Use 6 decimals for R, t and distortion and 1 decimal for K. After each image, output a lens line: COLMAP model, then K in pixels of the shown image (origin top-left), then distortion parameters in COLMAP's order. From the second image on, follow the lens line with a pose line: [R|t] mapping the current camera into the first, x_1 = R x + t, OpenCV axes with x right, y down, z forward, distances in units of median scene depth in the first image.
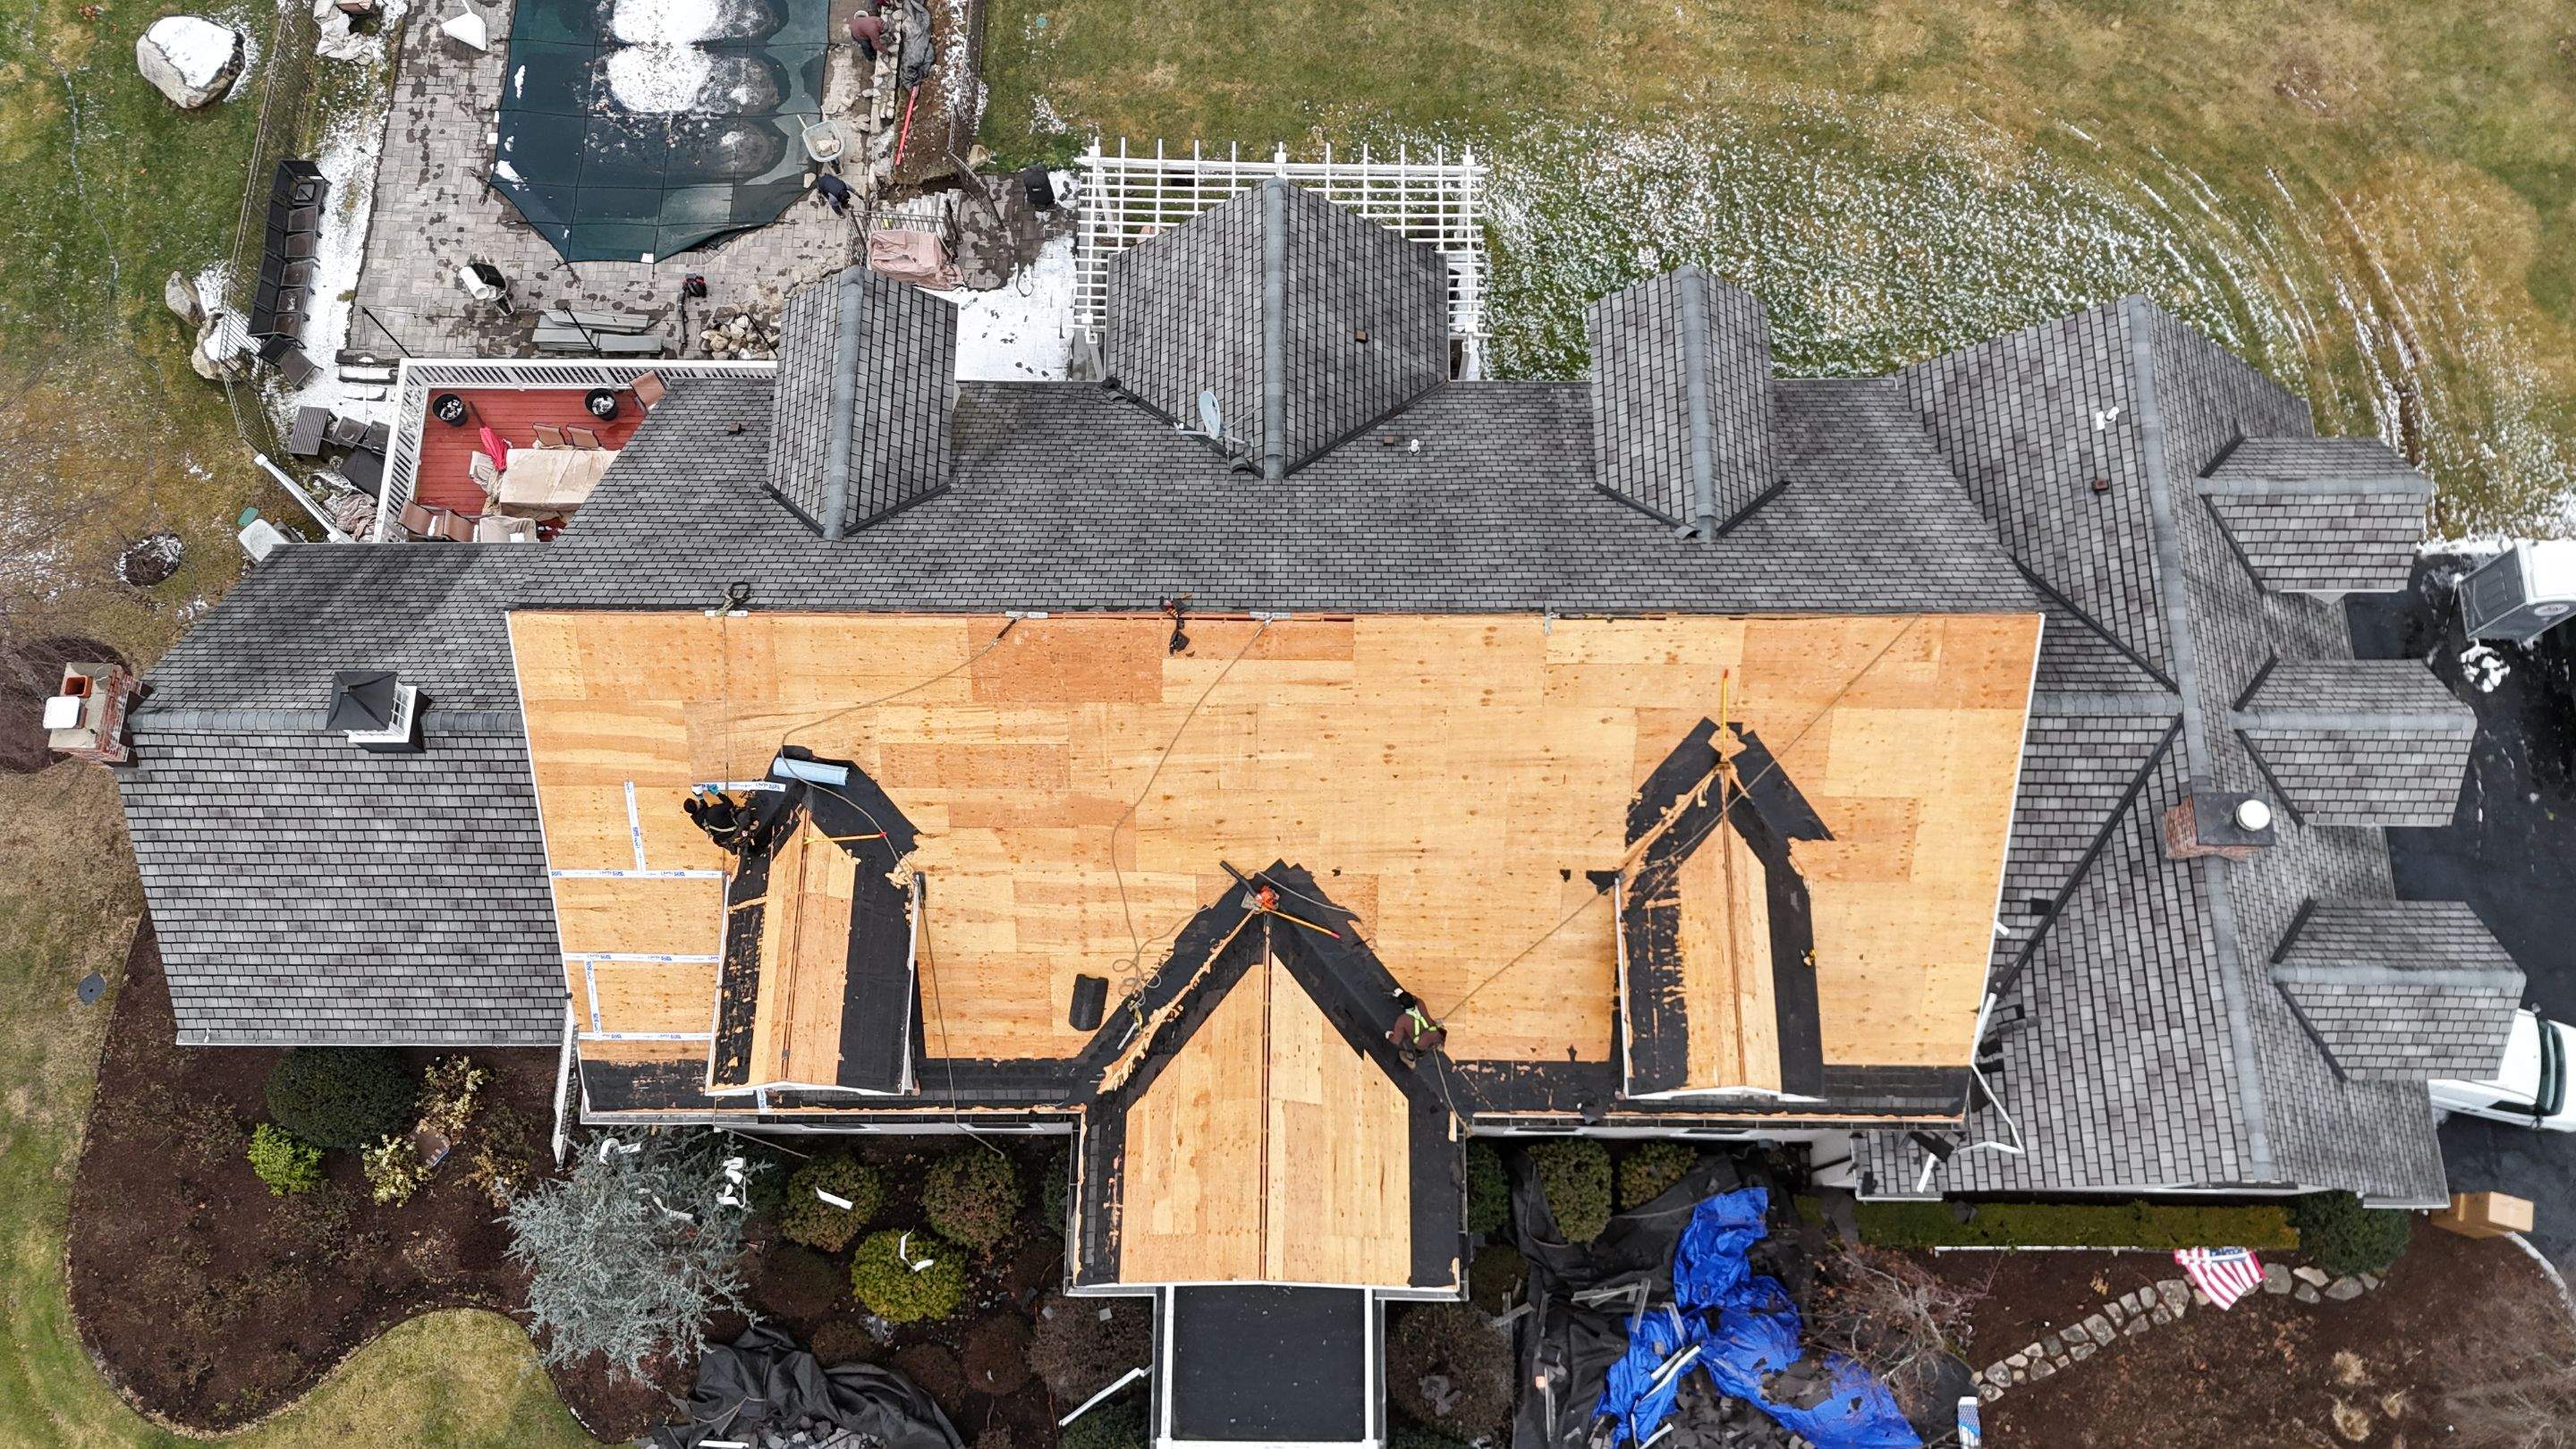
lens RADIAL K [[1881.8, 0, 1284.6], [0, 1881.8, 724.7], [0, 0, 1]] dist [0.048857, -0.025204]
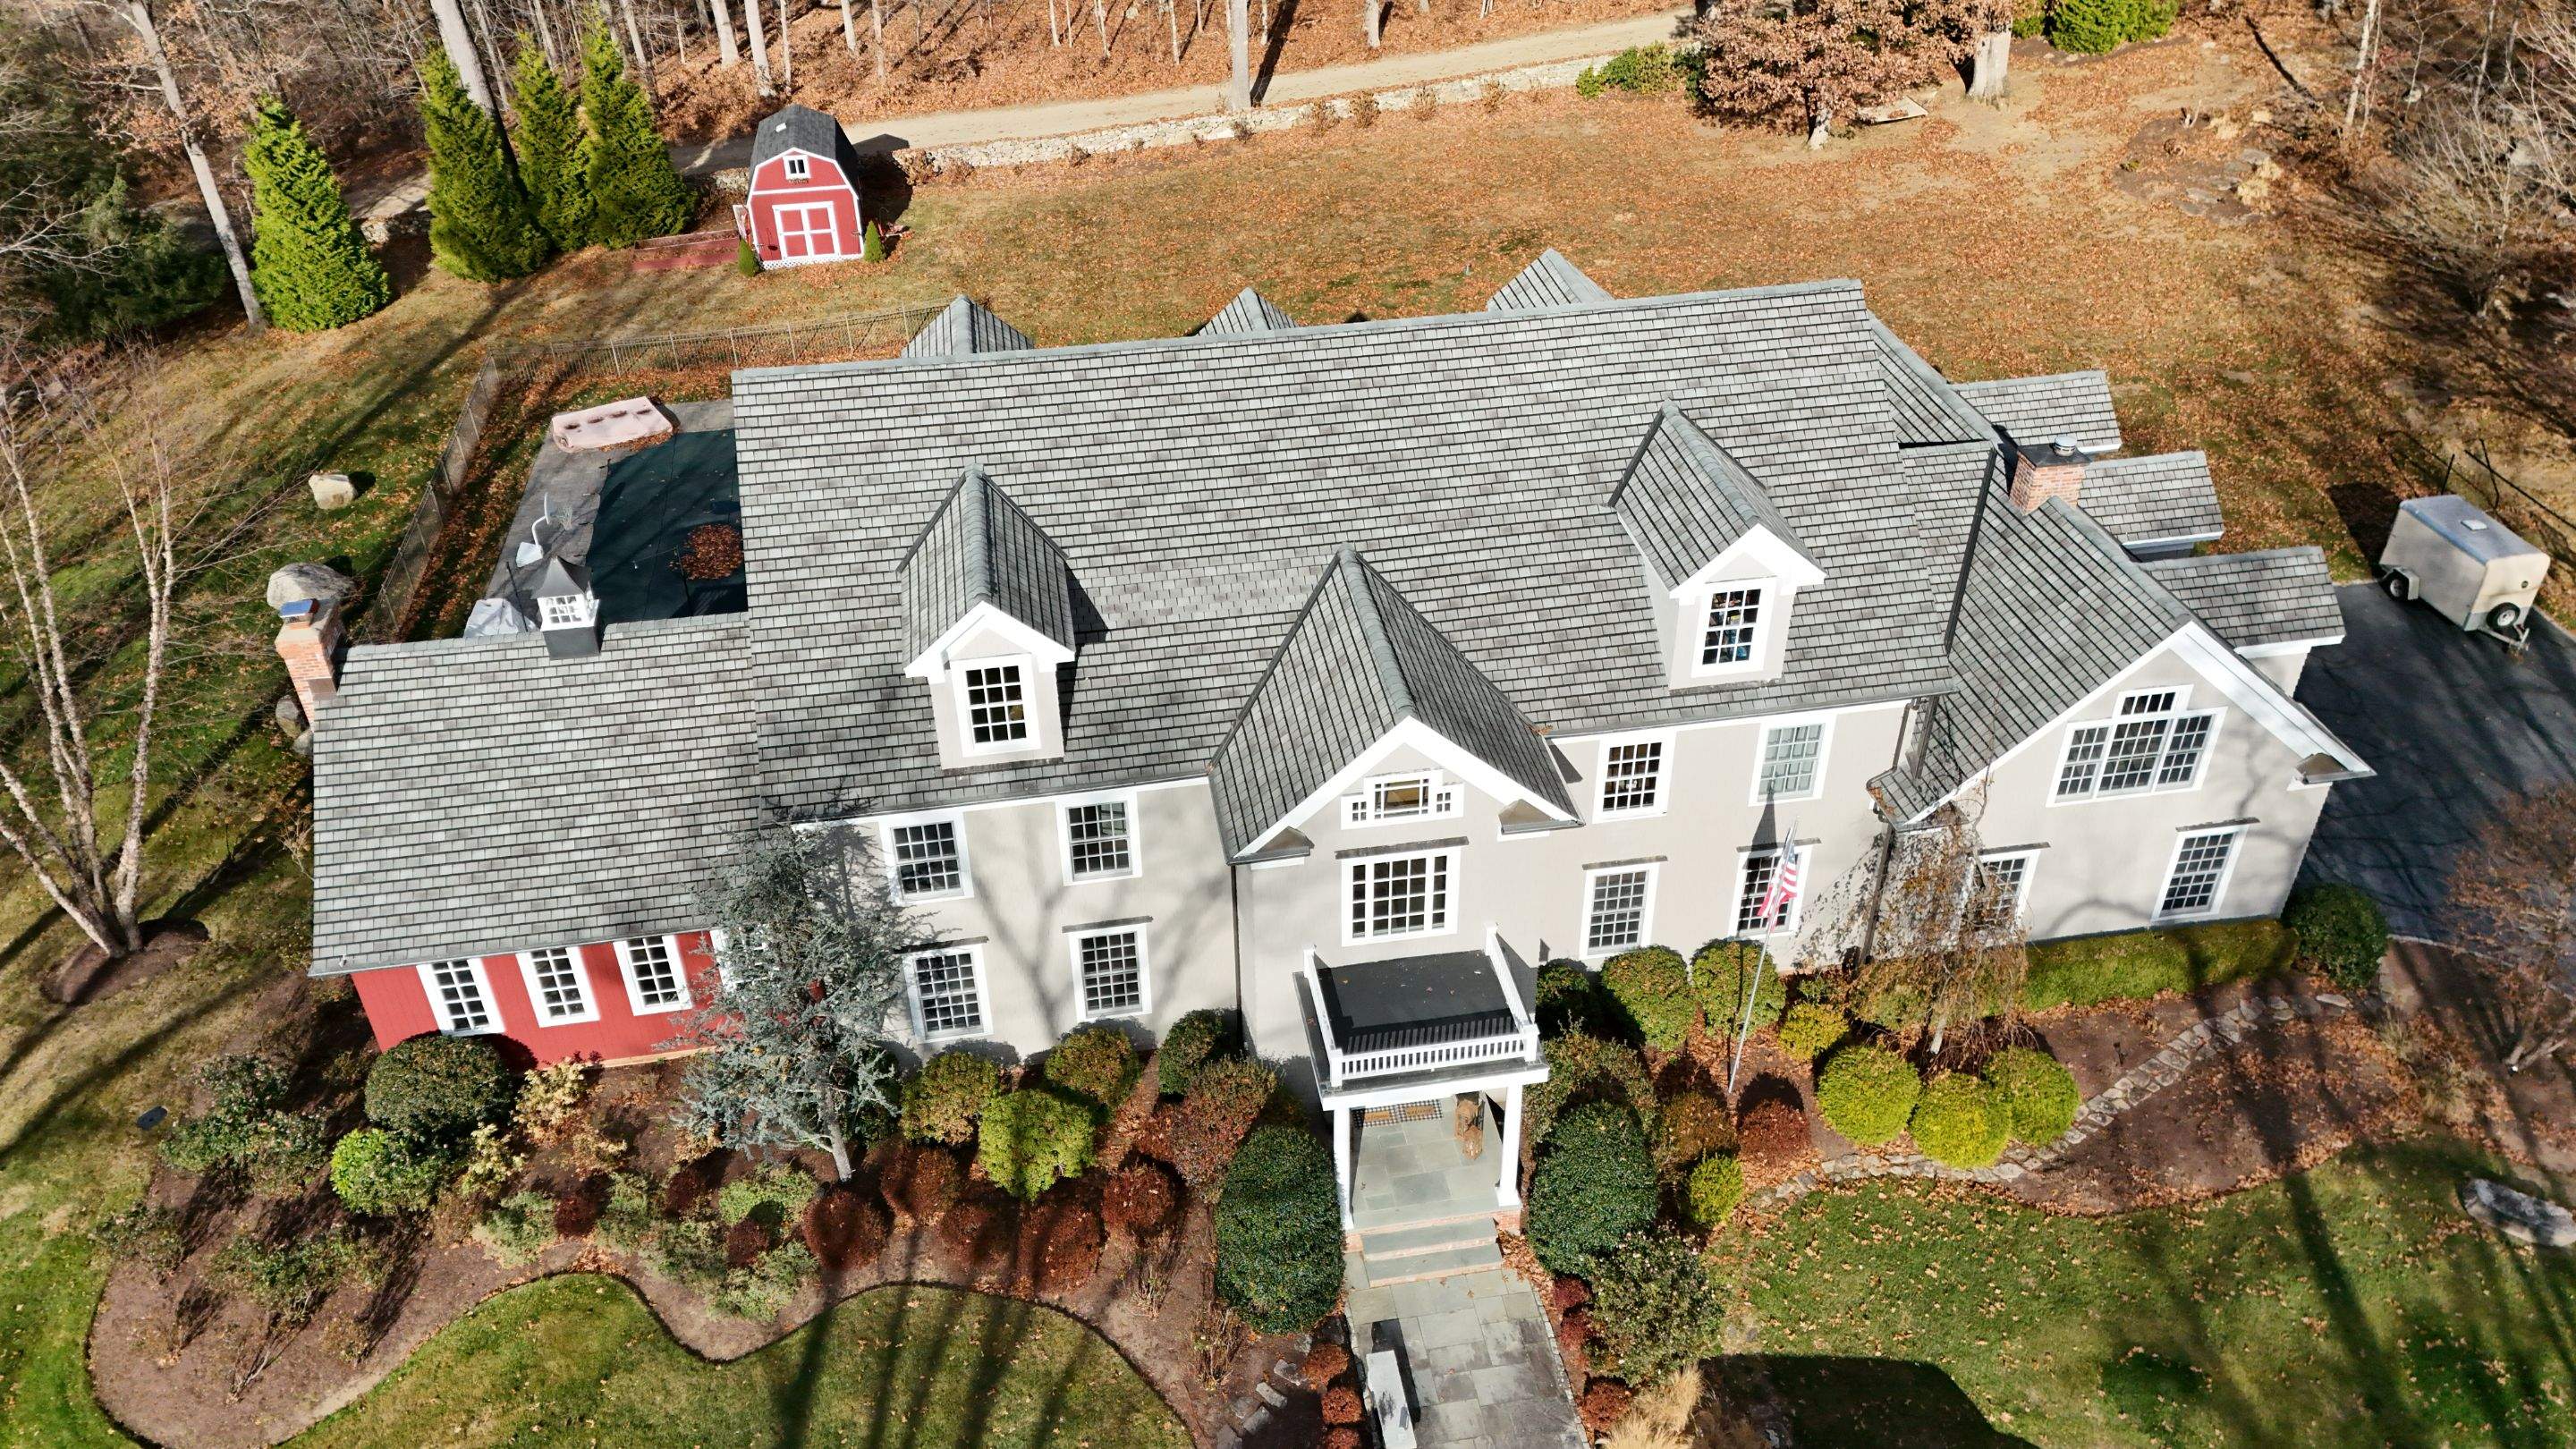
lens RADIAL K [[1881.8, 0, 1296.2], [0, 1881.8, 724.3], [0, 0, 1]] dist [0.048857, -0.025204]
pose [[0.985090, -0.102608, 0.138091, -0.192278], [0.165153, 0.788837, -0.591997, 0.780859], [-0.048188, 0.605977, 0.794022, 0.084122]]
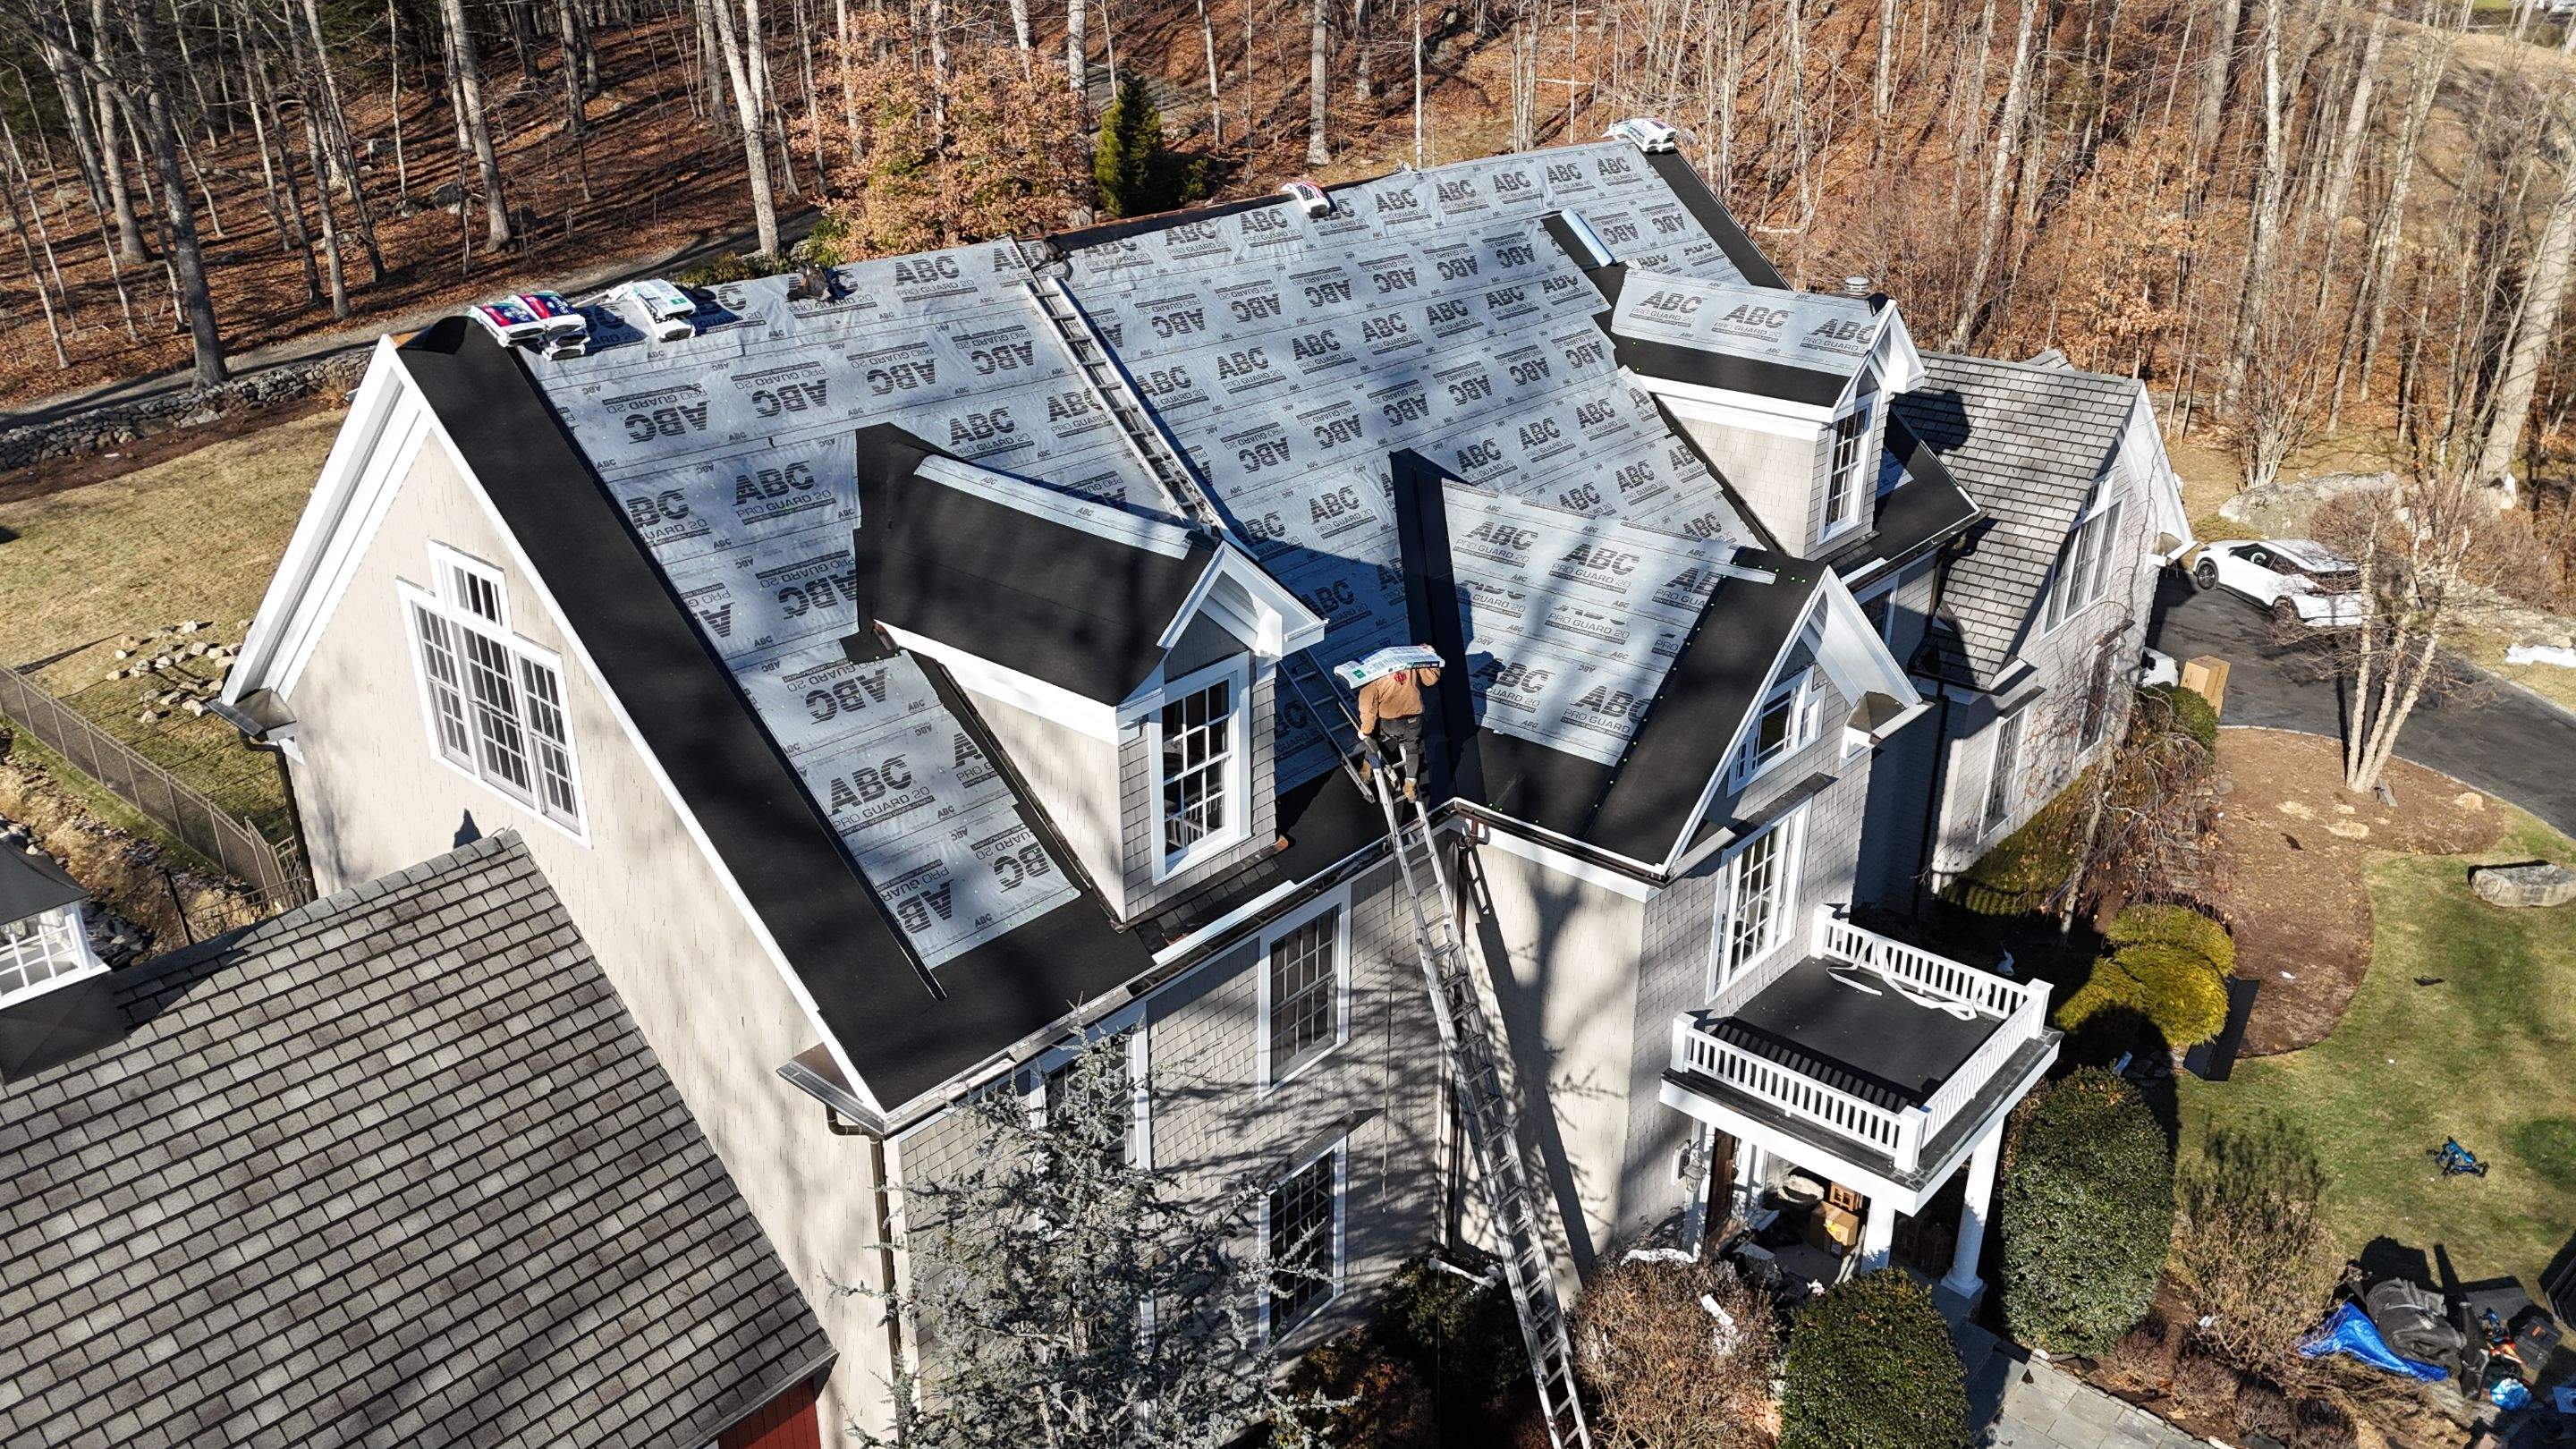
lens RADIAL K [[1881.8, 0, 1288.2], [0, 1881.8, 721.0], [0, 0, 1]] dist [0.048857, -0.025204]
pose [[0.655140, -0.296159, 0.695040, -0.564974], [0.716849, 0.534182, -0.448081, 0.415562], [-0.238575, 0.791795, 0.562266, 0.549246]]
